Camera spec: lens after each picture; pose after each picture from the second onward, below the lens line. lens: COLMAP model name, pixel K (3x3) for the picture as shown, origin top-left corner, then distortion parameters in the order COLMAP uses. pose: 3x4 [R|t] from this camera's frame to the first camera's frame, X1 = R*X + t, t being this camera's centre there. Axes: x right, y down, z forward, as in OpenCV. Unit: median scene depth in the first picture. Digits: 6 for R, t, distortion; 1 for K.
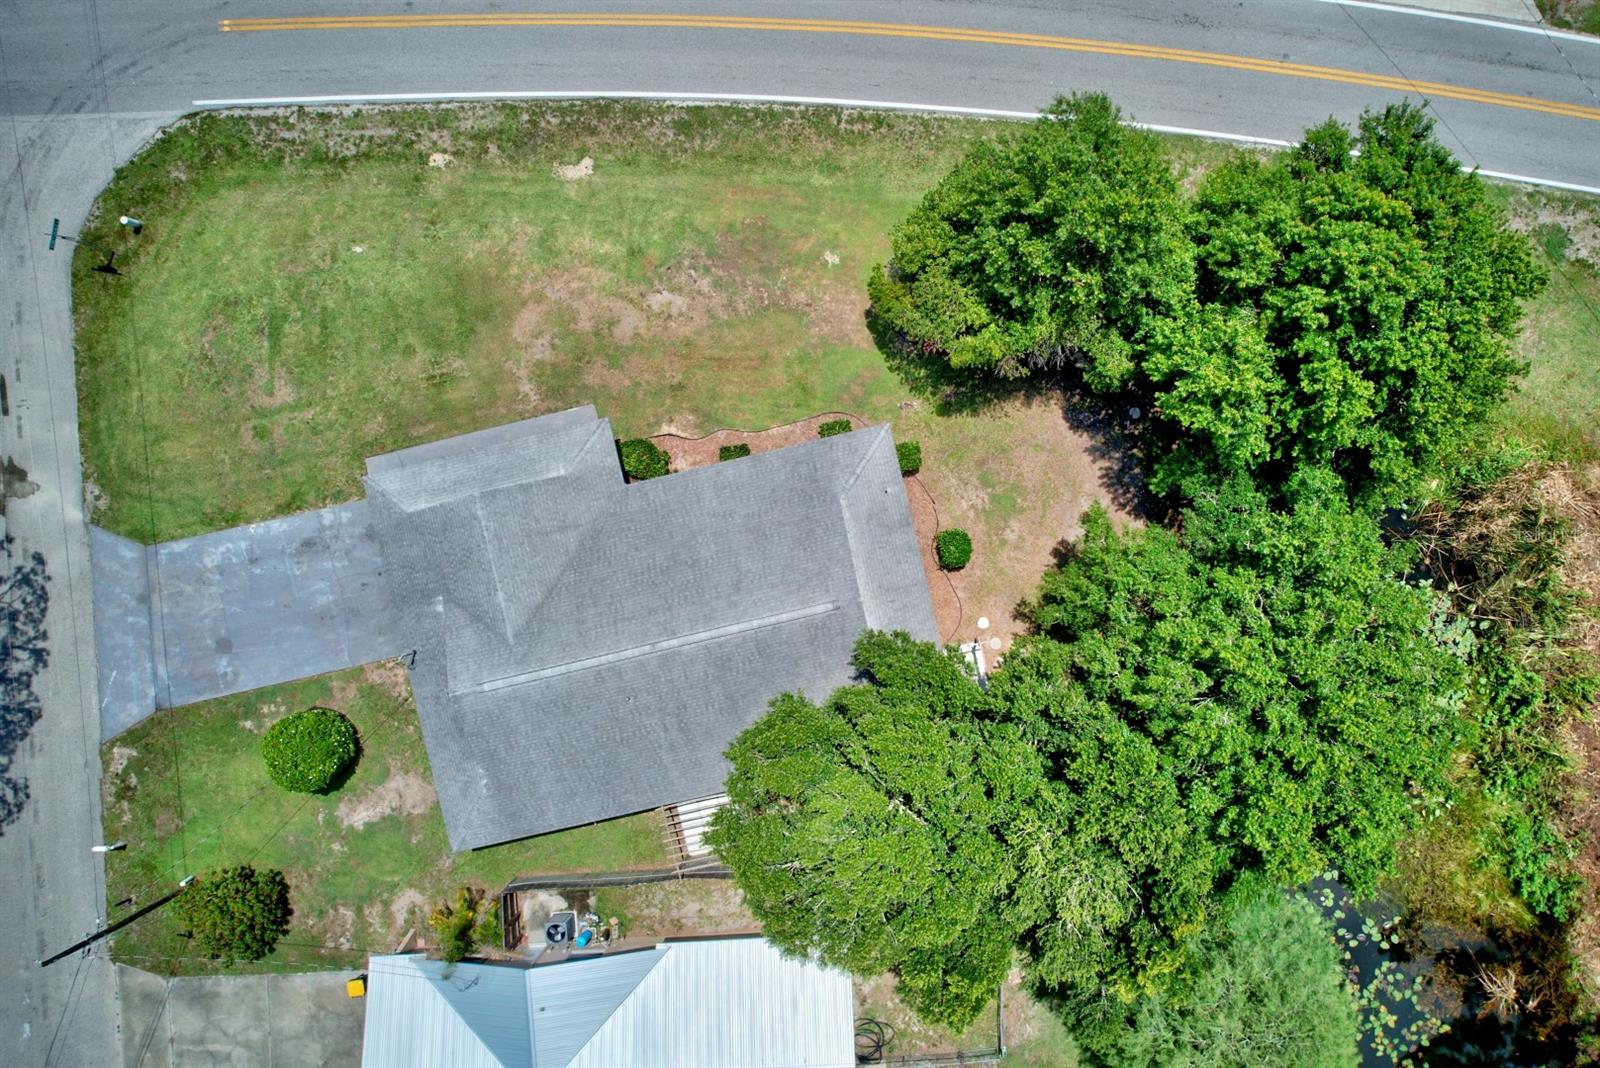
lens RADIAL K [[1021.0, 0, 811.7], [0, 1021.0, 537.1], [0, 0, 1]] dist [-0.077583, 0.066599]
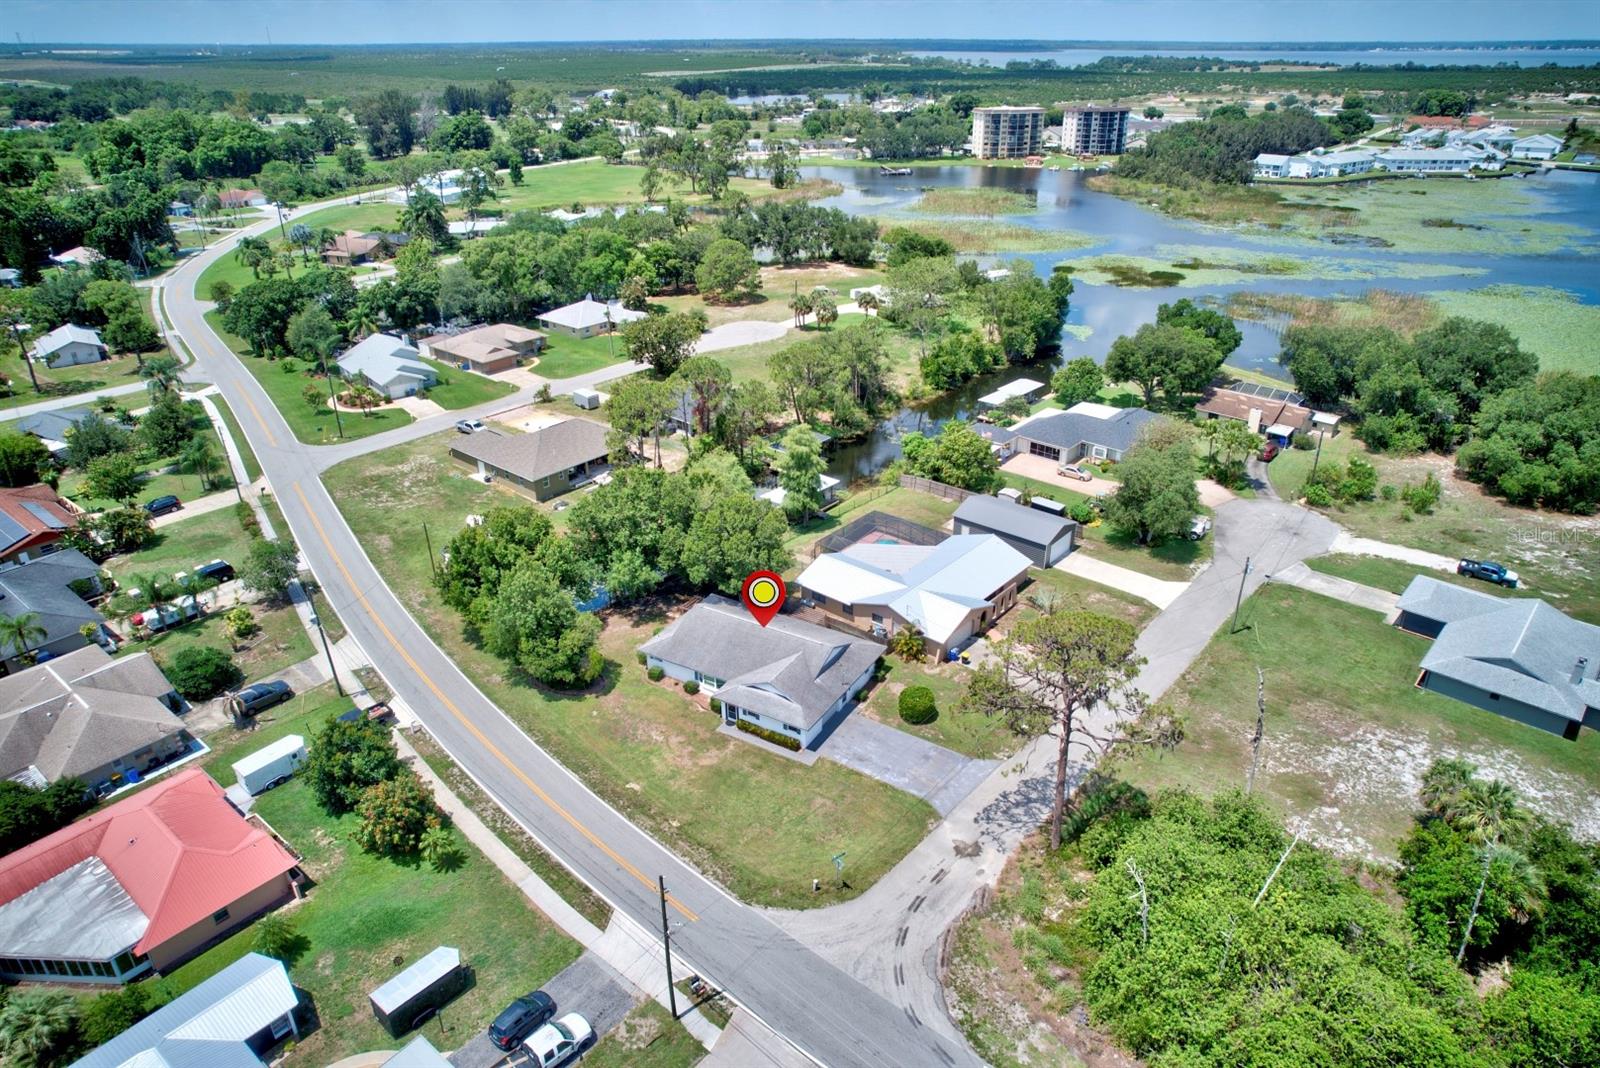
lens RADIAL K [[1010.9, 0, 818.2], [0, 1010.9, 559.1], [0, 0, 1]] dist [-0.079370, 0.063741]
pose [[-0.731828, -0.318379, 0.602546, -1.545187], [0.681427, -0.353797, 0.640691, -1.223974], [0.009197, 0.879467, 0.475871, -0.338987]]
